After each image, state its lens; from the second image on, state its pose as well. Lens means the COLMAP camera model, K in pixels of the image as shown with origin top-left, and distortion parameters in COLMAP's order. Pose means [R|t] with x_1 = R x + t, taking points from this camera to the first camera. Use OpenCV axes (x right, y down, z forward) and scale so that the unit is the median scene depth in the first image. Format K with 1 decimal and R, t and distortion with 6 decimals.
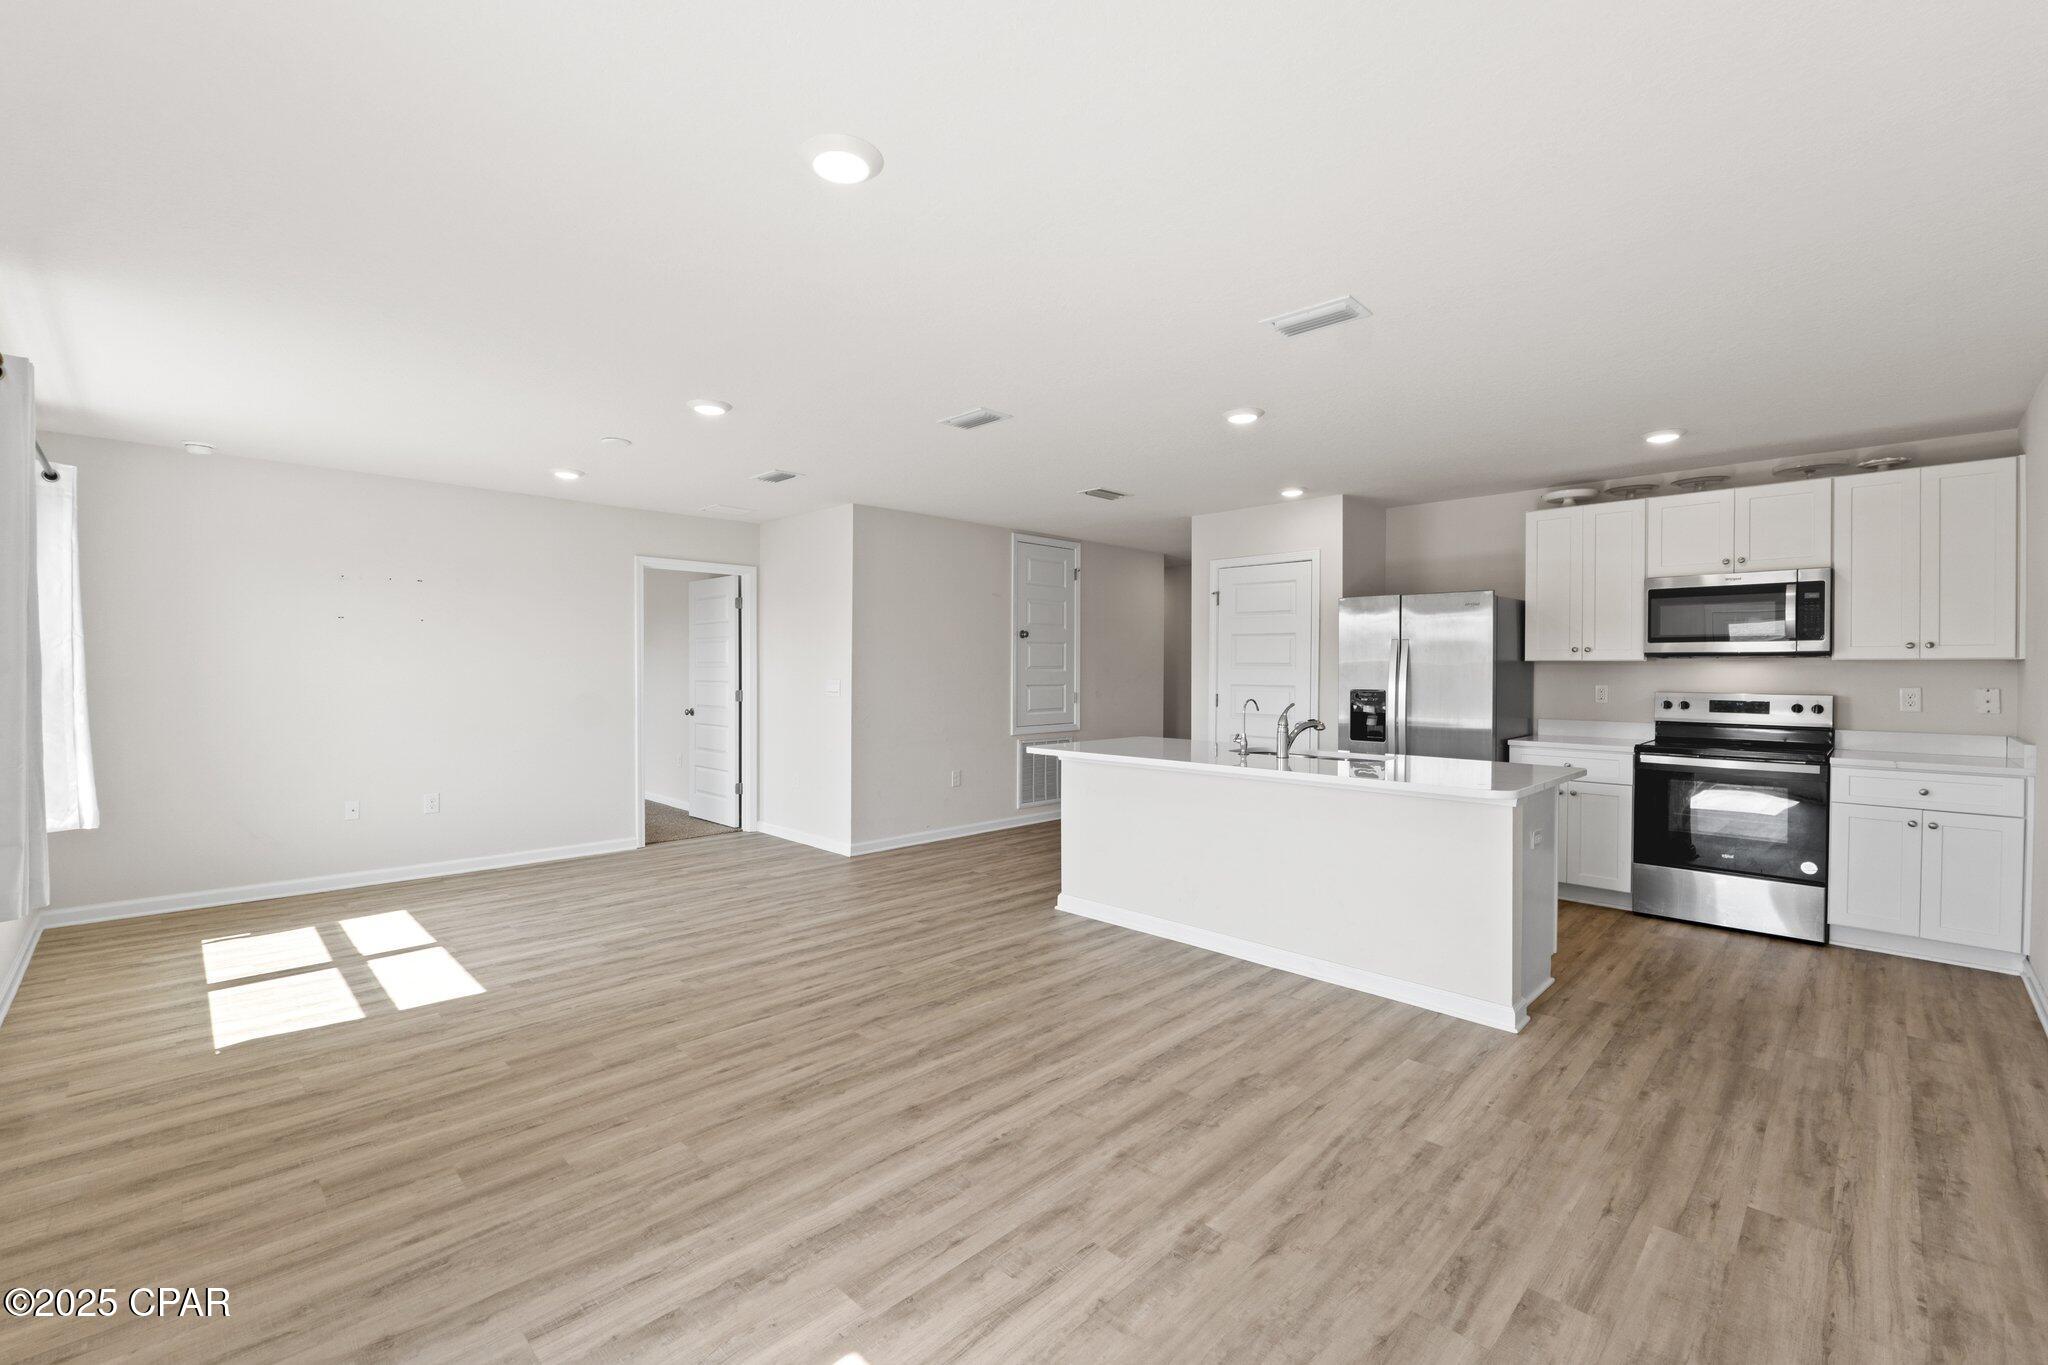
lens RADIAL K [[867.5, 0, 1007.2], [0, 867.5, 669.7], [0, 0, 1]] dist [-0.007169, 0.000051]
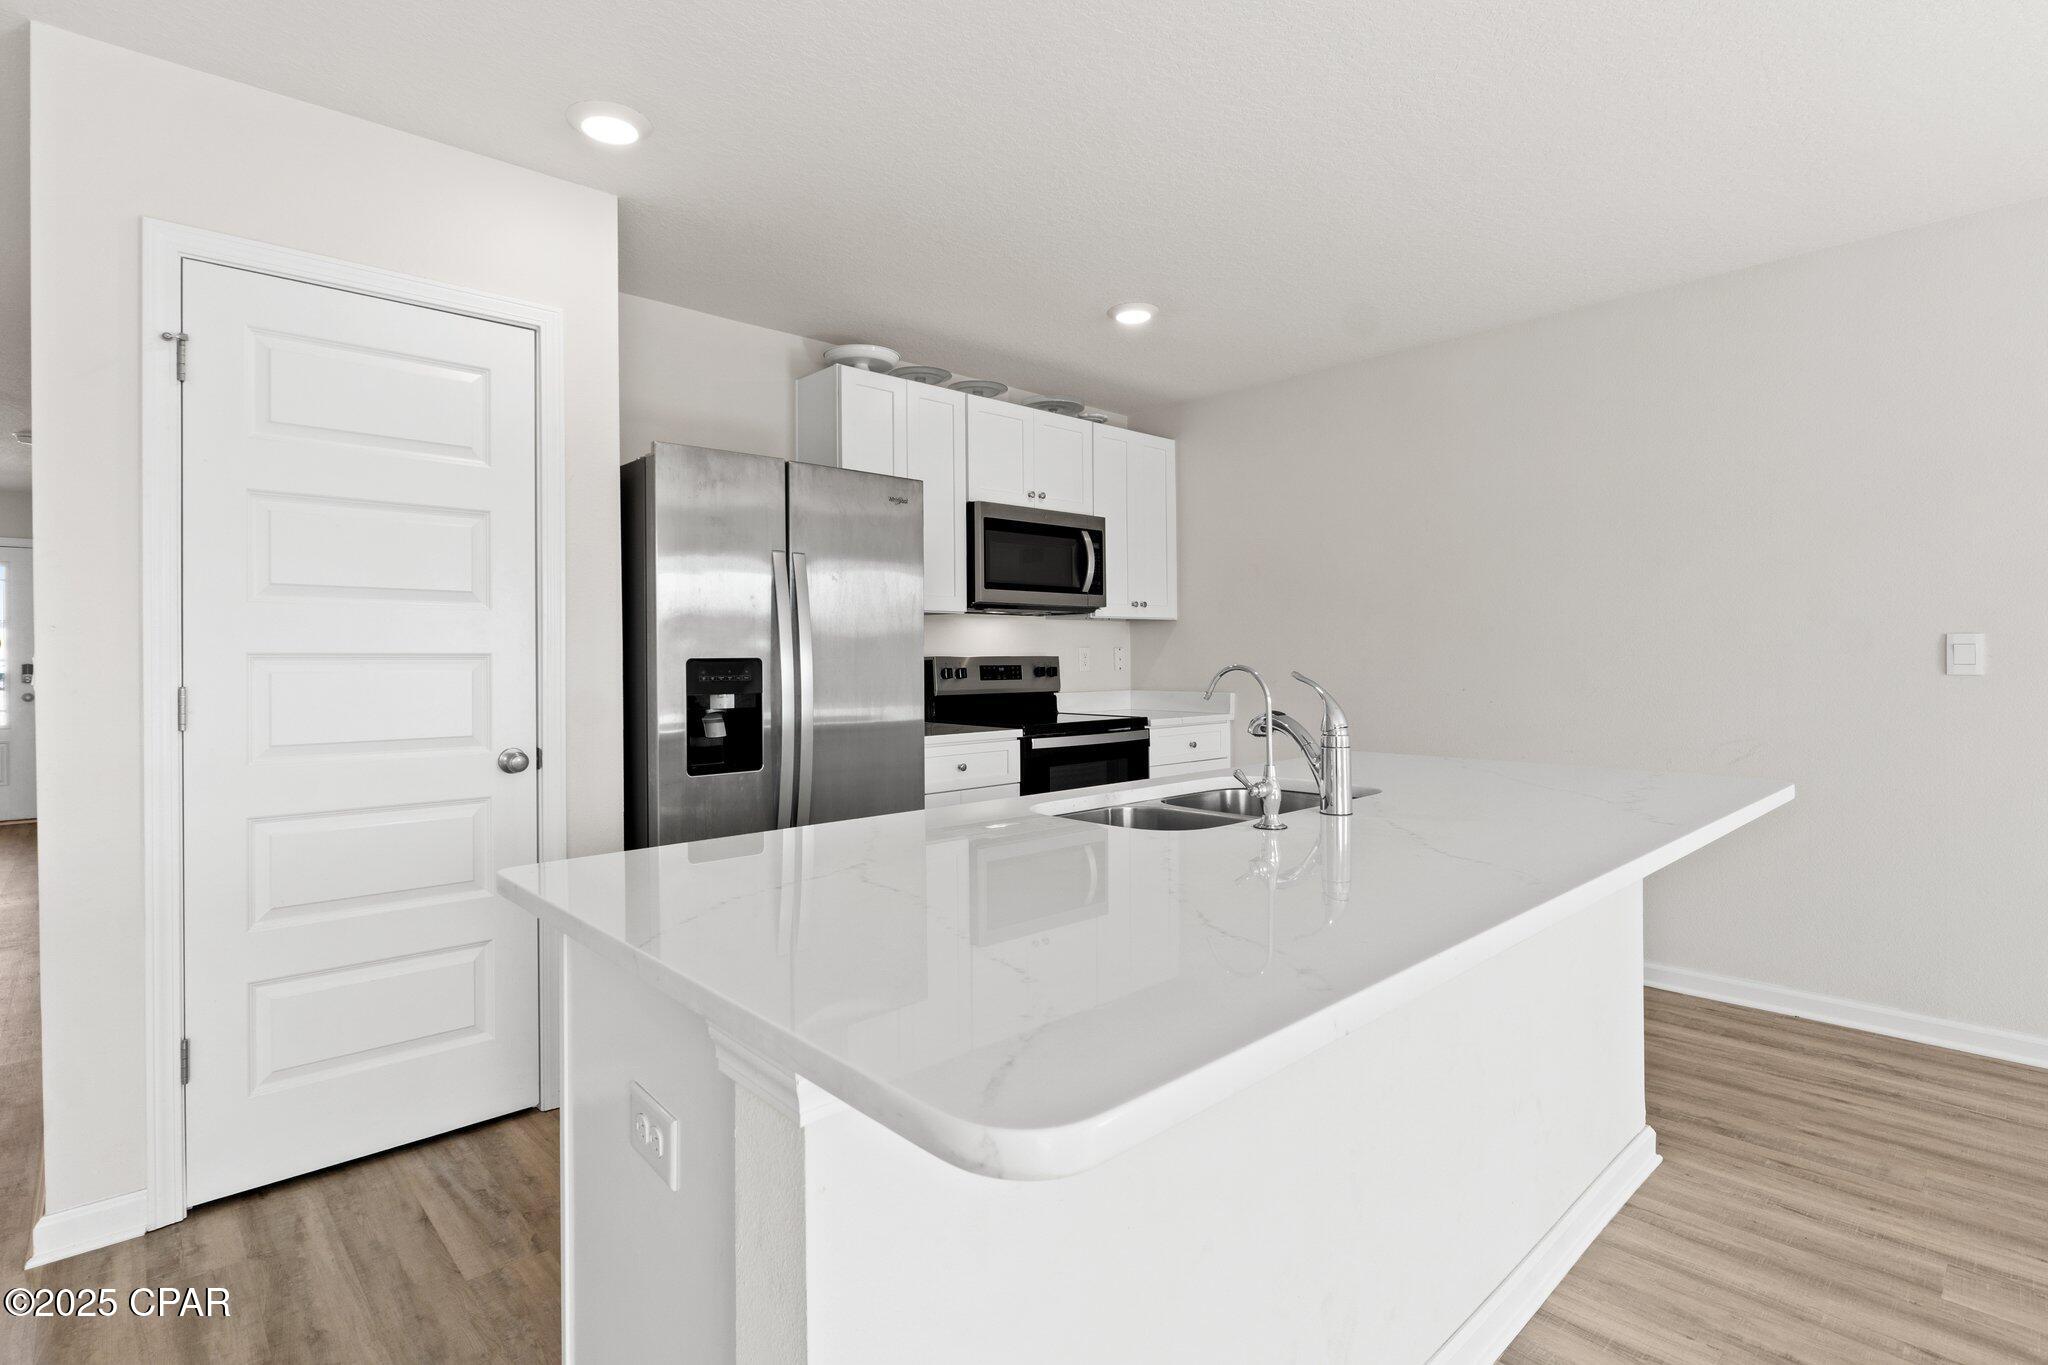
lens RADIAL K [[984.5, 0, 1011.1], [0, 984.5, 660.1], [0, 0, 1]] dist [-0.012711, 0.000034]
pose [[0.032705, -0.005991, 0.999447, -0.121066], [0.007603, 0.999955, 0.005745, 0.031187], [-0.999436, 0.007410, 0.032749, 1.166757]]
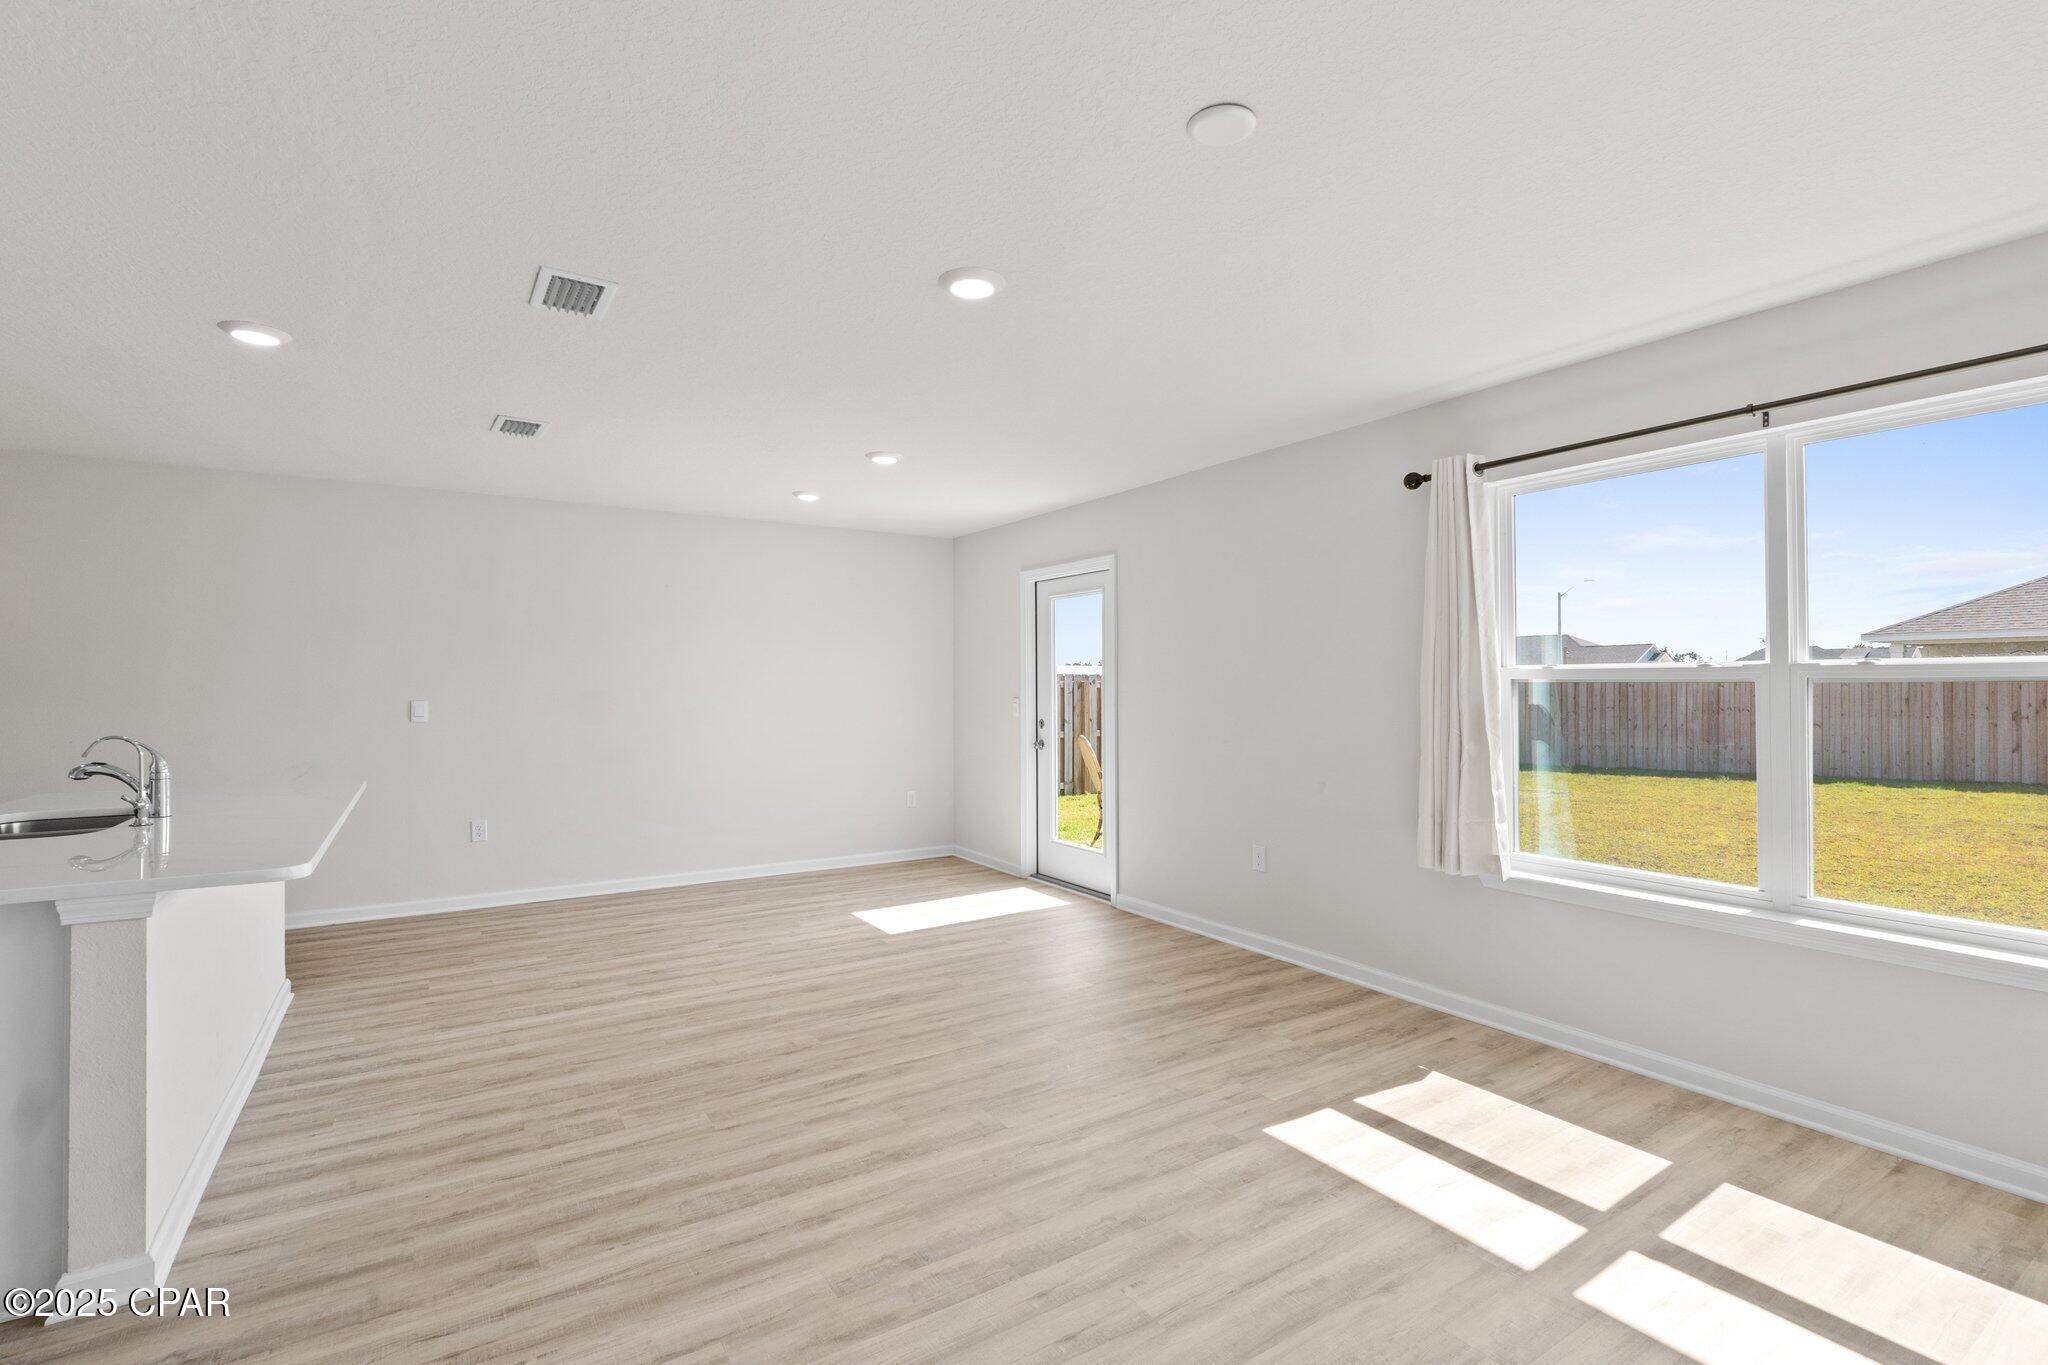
lens RADIAL K [[935.6, 0, 1016.6], [0, 935.6, 677.9], [0, 0, 1]] dist [-0.006668, -0.000518]
pose [[-0.978692, -0.001420, 0.205329, -0.504127], [-0.003161, 0.999962, -0.008154, -0.003733], [-0.205310, -0.008629, -0.978659, 1.630424]]
